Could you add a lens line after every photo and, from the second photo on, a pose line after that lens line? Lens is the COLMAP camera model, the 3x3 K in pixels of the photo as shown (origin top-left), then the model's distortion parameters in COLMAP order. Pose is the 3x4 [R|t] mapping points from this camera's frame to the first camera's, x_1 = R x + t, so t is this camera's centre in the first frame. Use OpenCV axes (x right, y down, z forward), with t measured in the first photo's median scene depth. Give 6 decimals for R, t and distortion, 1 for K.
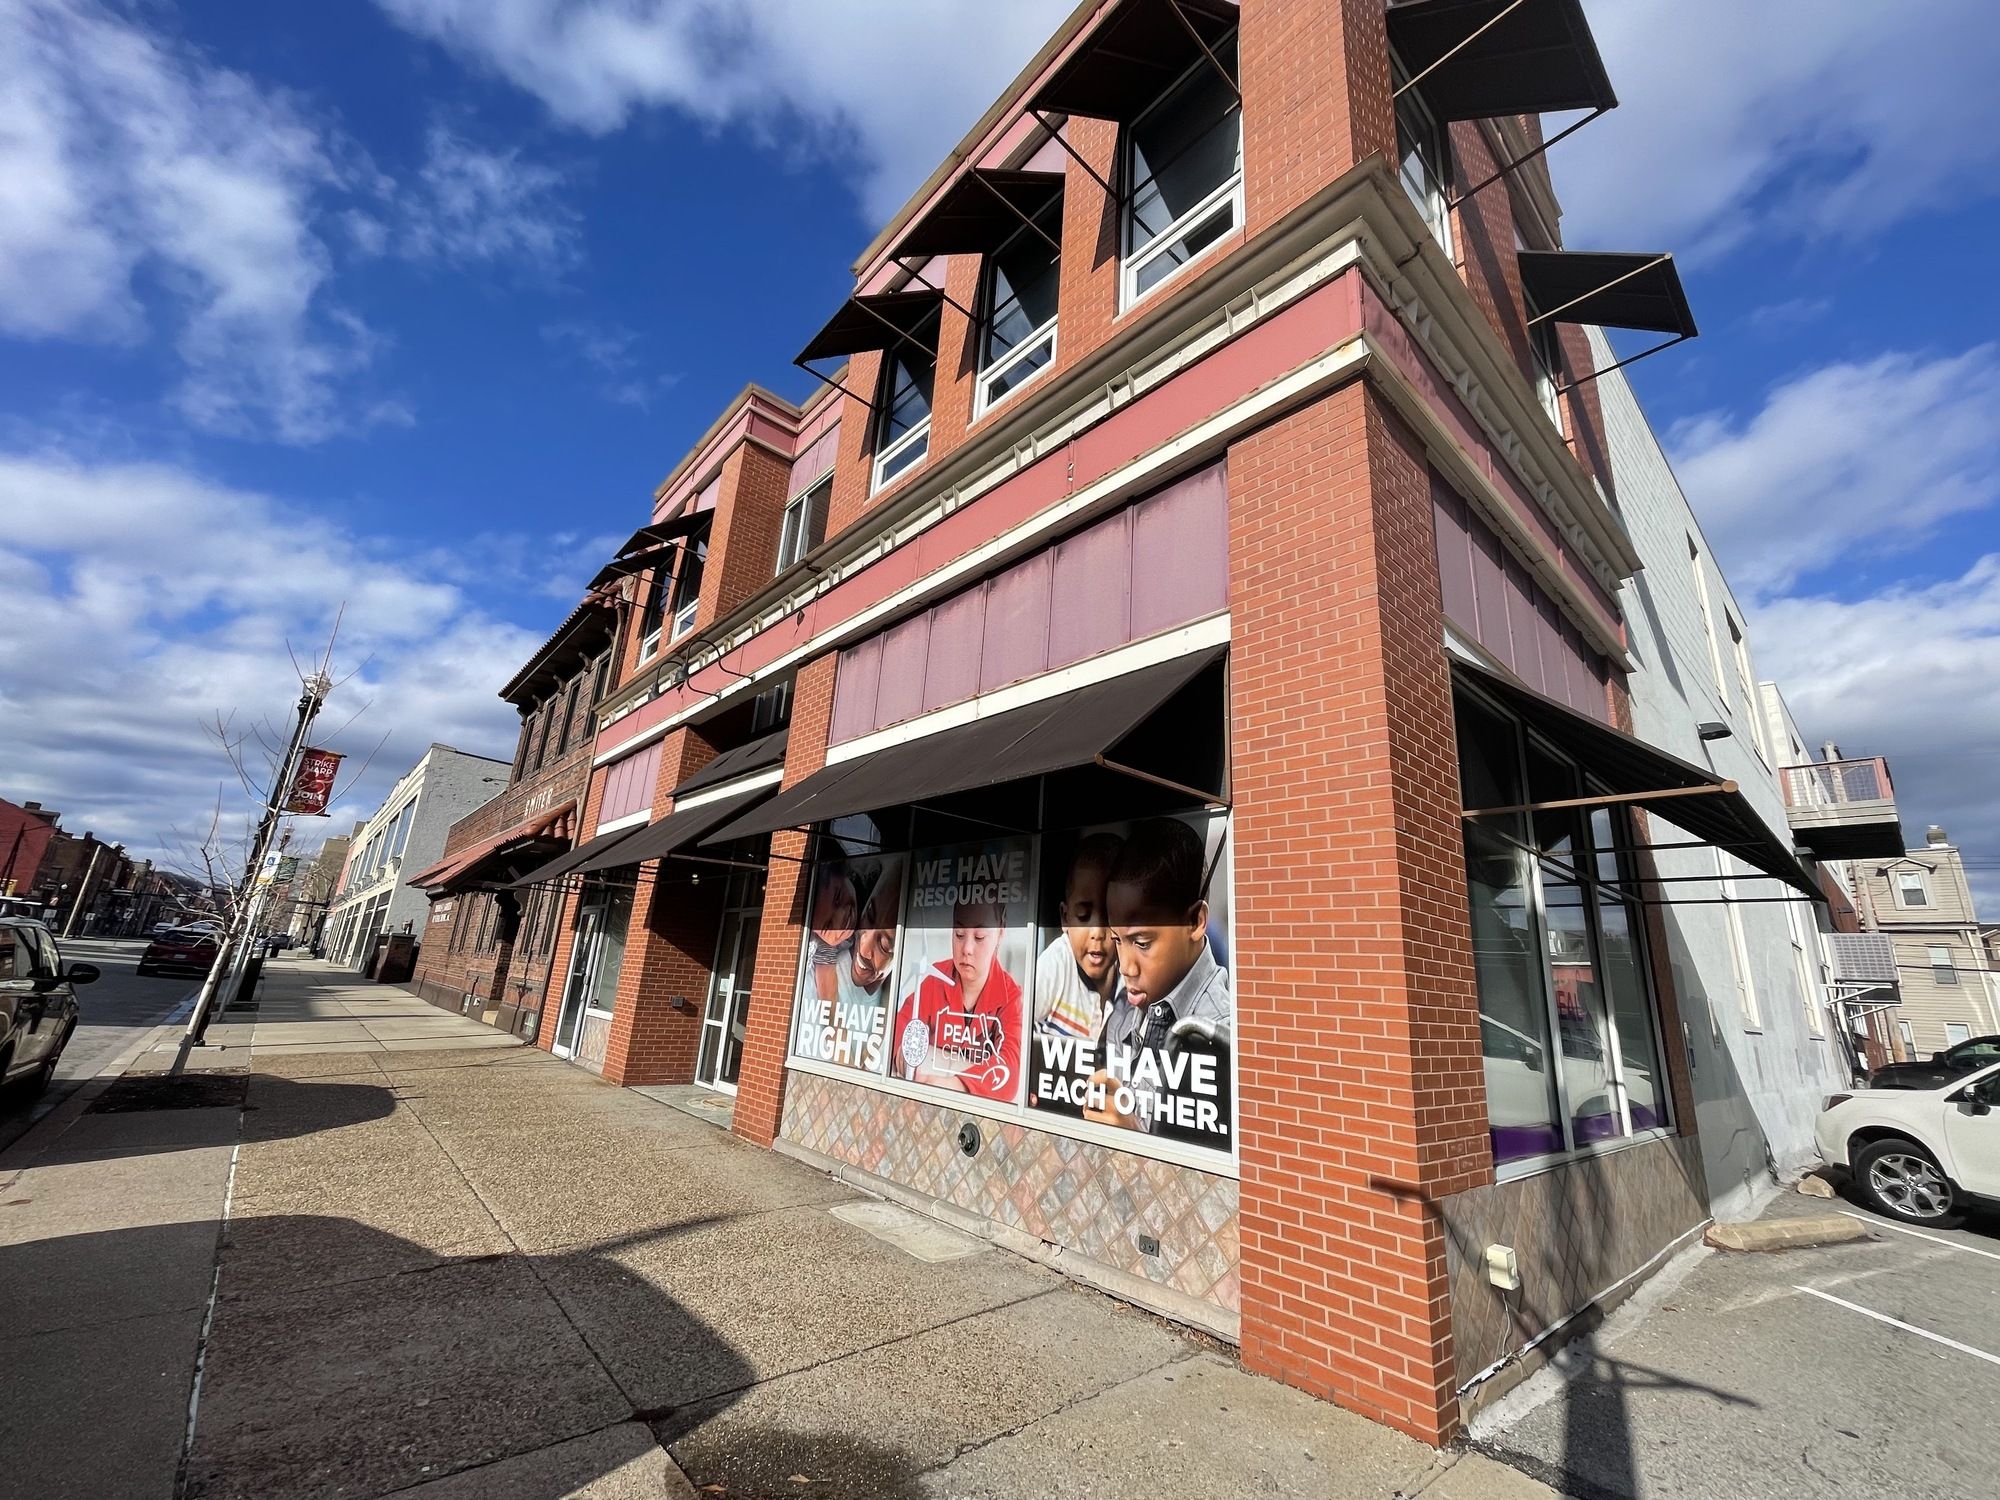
lens RADIAL K [[804.0, 0, 996.4], [0, 804.0, 755.5], [0, 0, 1]] dist [-0.004981, 0.001182]
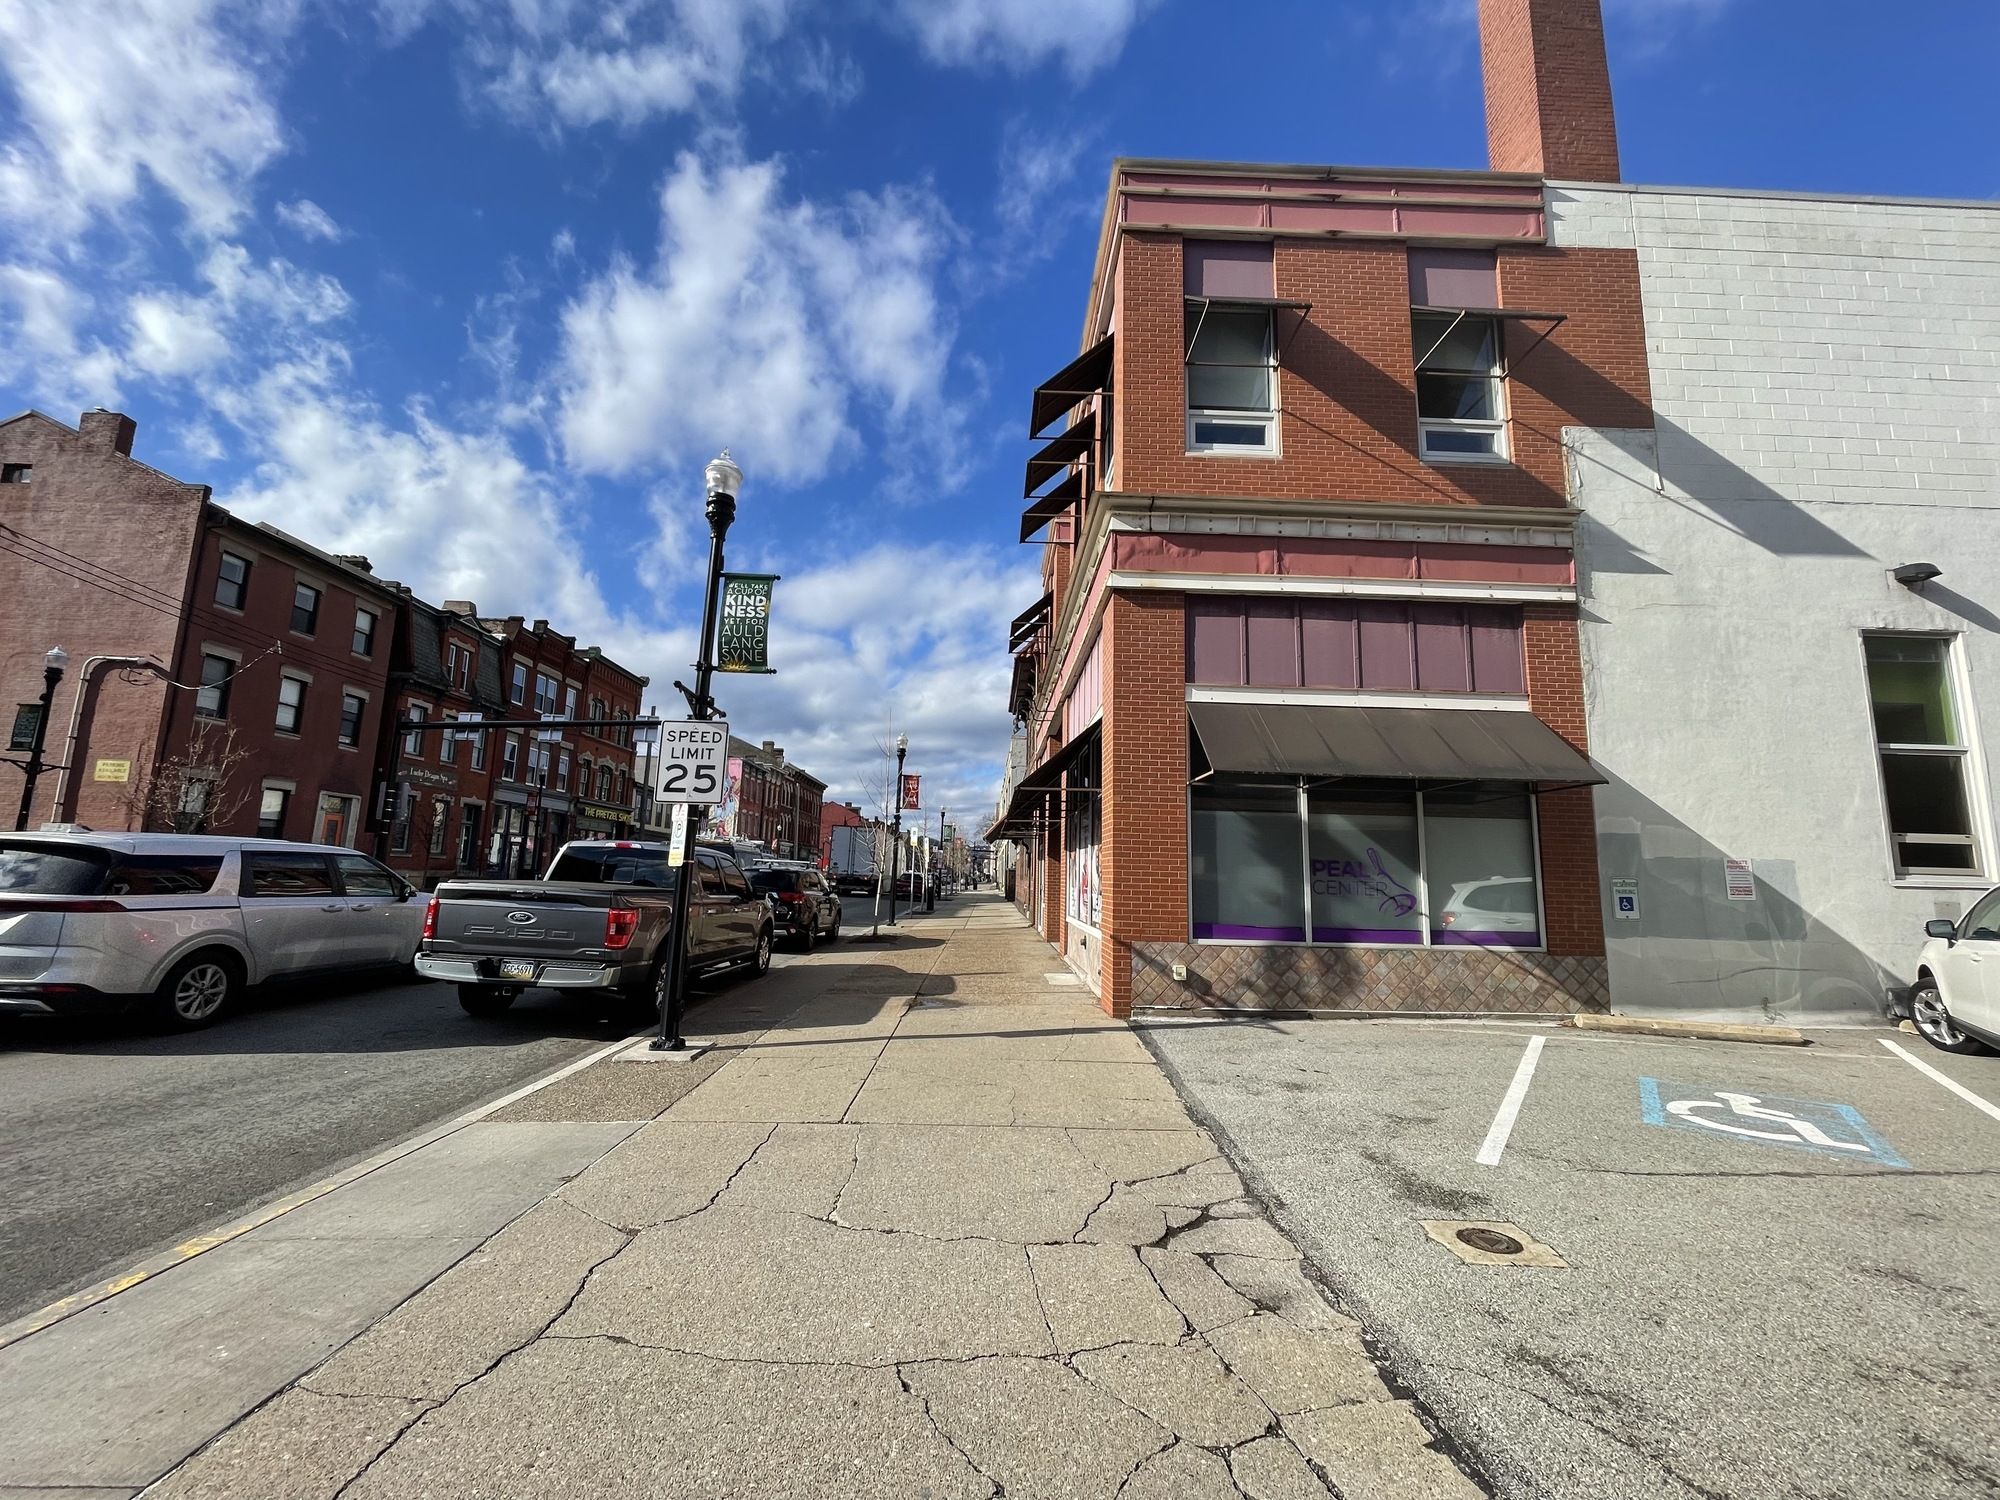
lens RADIAL K [[804.0, 0, 1002.7], [0, 804.0, 756.7], [0, 0, 1]] dist [-0.004981, 0.001182]
pose [[0.759456, -0.144982, -0.634197, 1.011048], [0.205355, 0.978435, 0.022237, -0.094208], [0.617297, -0.147124, 0.772851, -0.614421]]
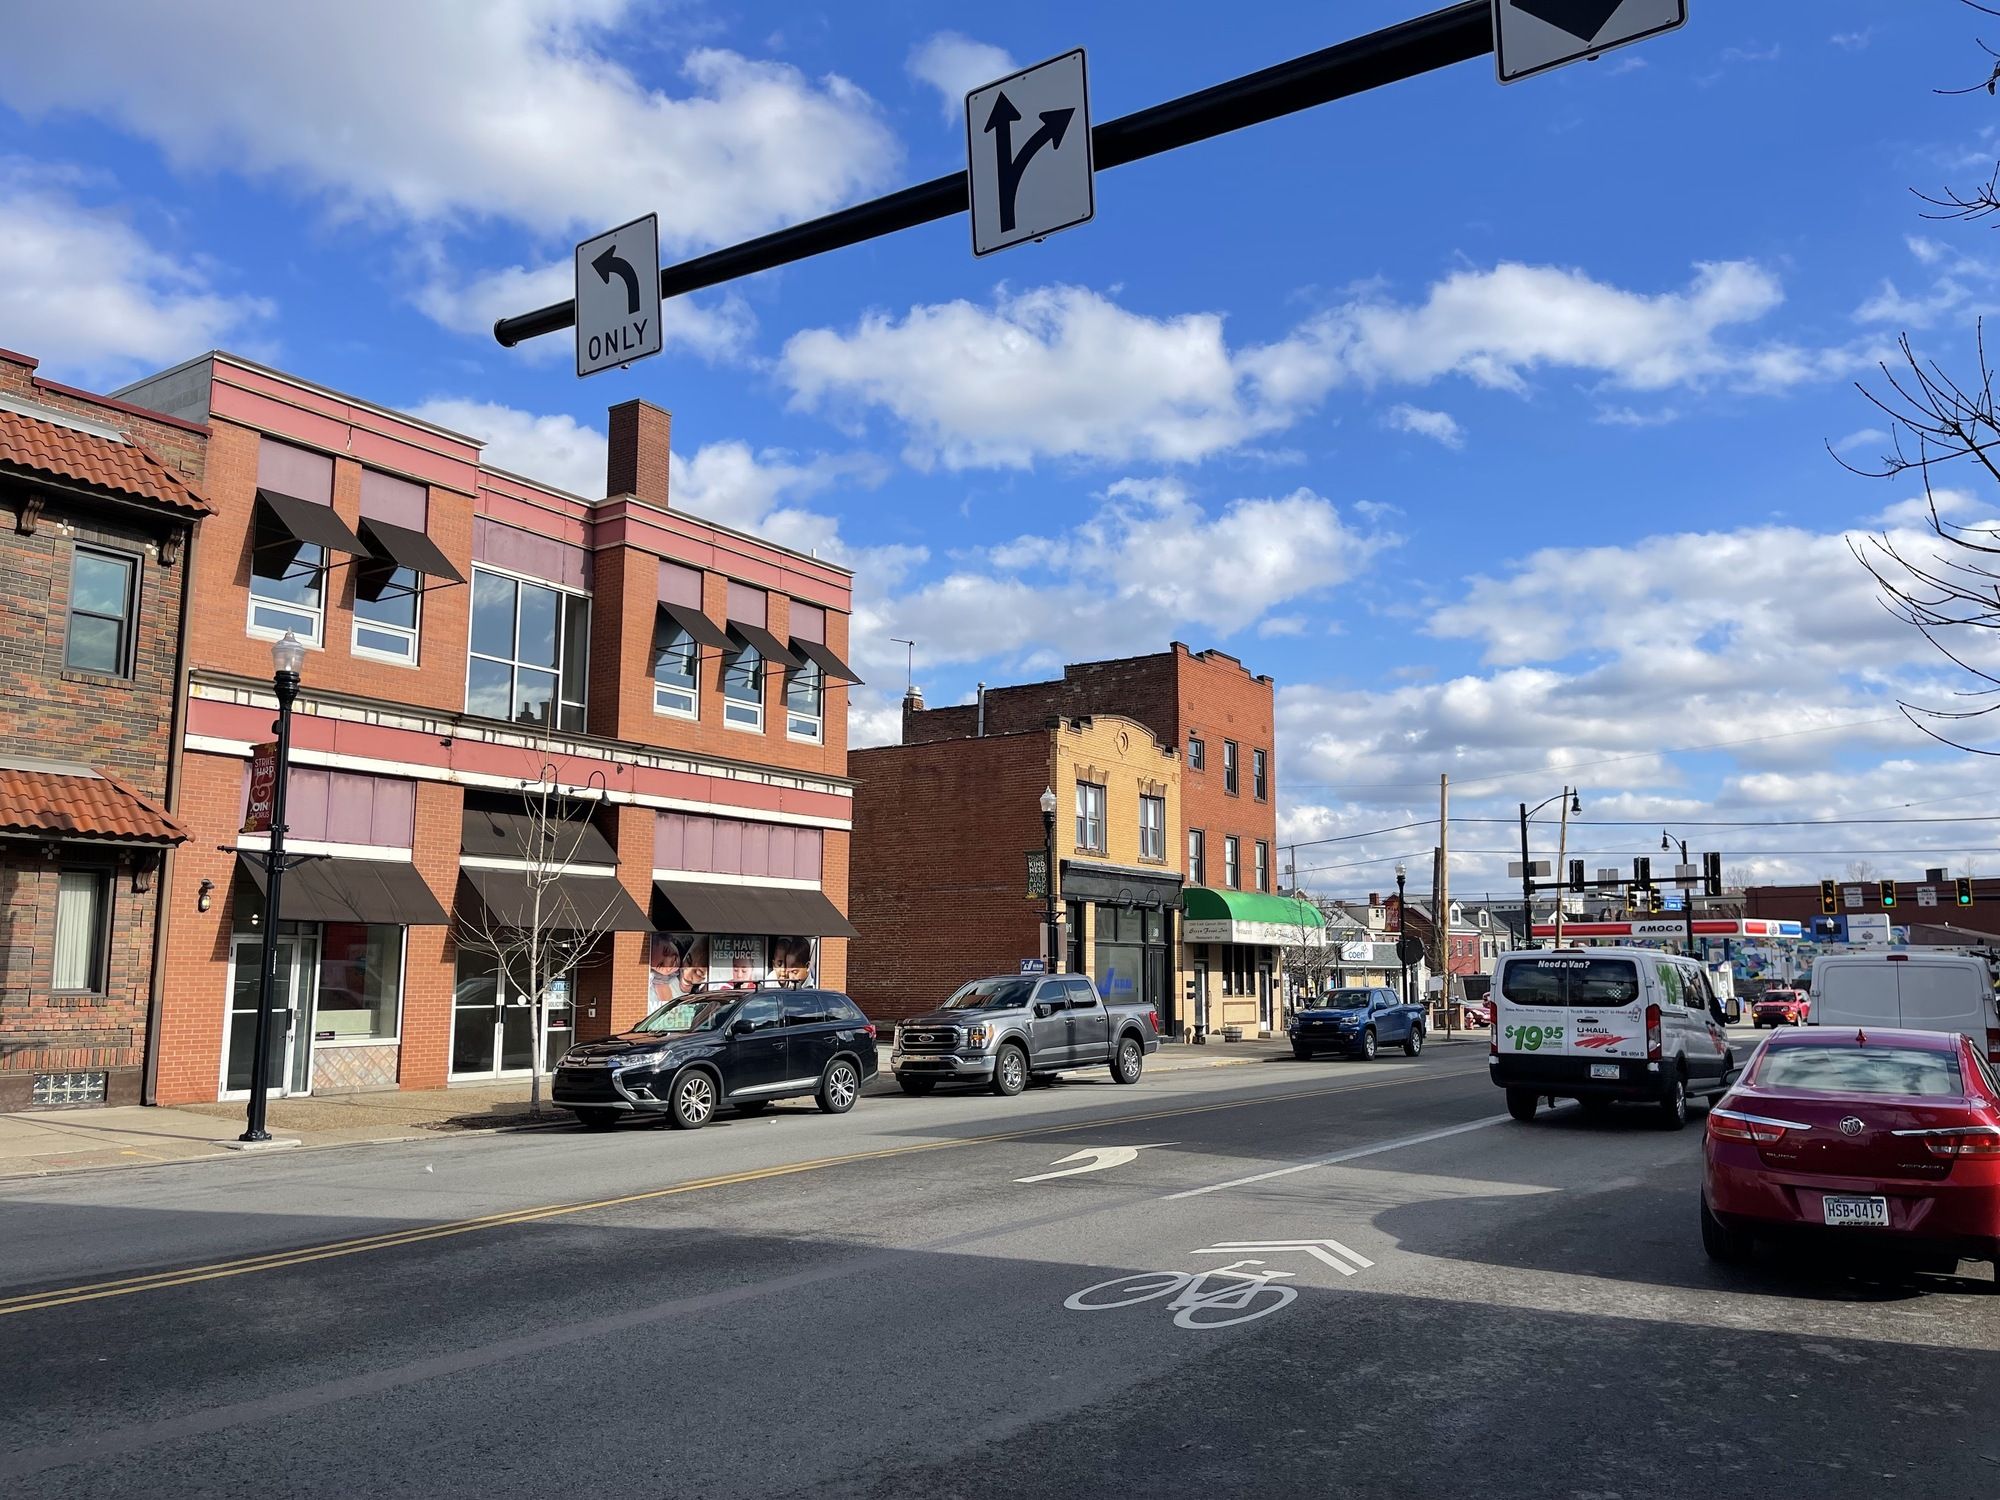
lens RADIAL K [[1502.4, 0, 1041.7], [0, 1502.4, 755.6], [0, 0, 1]] dist [0.054963, -0.062975]
pose [[-0.275819, 0.077829, 0.958054, -4.557419], [-0.283671, 0.945733, -0.158495, 0.051060], [-0.918398, -0.315488, -0.238773, 1.320987]]
